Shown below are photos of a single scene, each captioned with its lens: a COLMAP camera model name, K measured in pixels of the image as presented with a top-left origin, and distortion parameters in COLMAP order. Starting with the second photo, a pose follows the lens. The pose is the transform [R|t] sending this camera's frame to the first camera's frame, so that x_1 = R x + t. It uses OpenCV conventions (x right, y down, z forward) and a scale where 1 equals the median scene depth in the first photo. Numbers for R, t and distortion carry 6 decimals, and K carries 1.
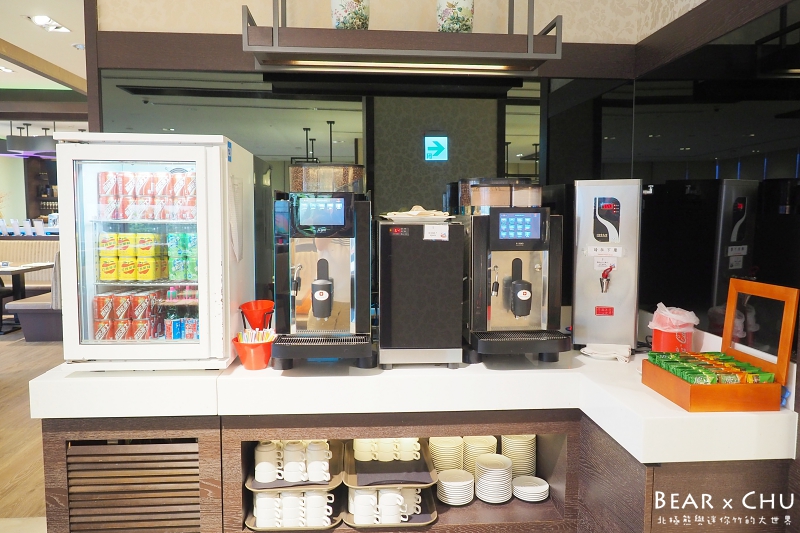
lens RADIAL K [[576.1, 0, 400.3], [0, 576.1, 264.7], [0, 0, 1]] dist [-0.003857, -0.001247]
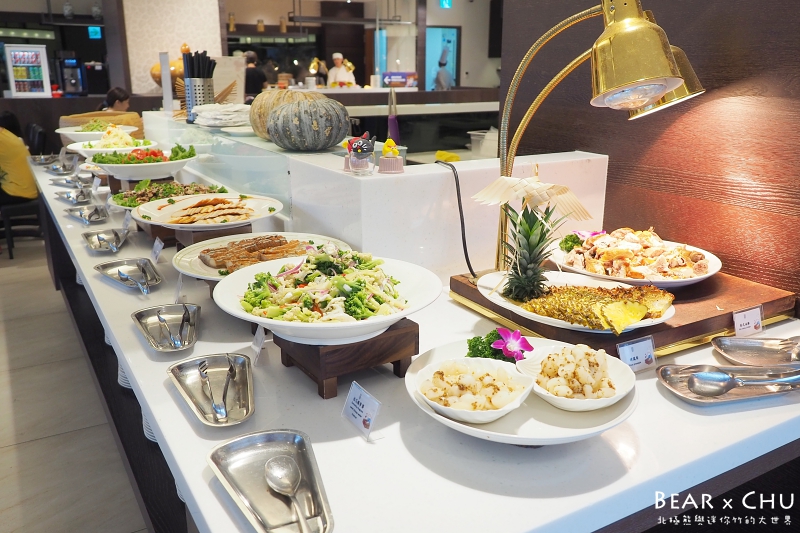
lens RADIAL K [[689.5, 0, 399.6], [0, 689.5, 266.9], [0, 0, 1]] dist [-0.006750, -0.003108]
pose [[0.898004, -0.125735, 0.421640, -0.262931], [0.040285, 0.977770, 0.205776, 0.420229], [-0.438140, -0.167802, 0.883106, -4.634427]]
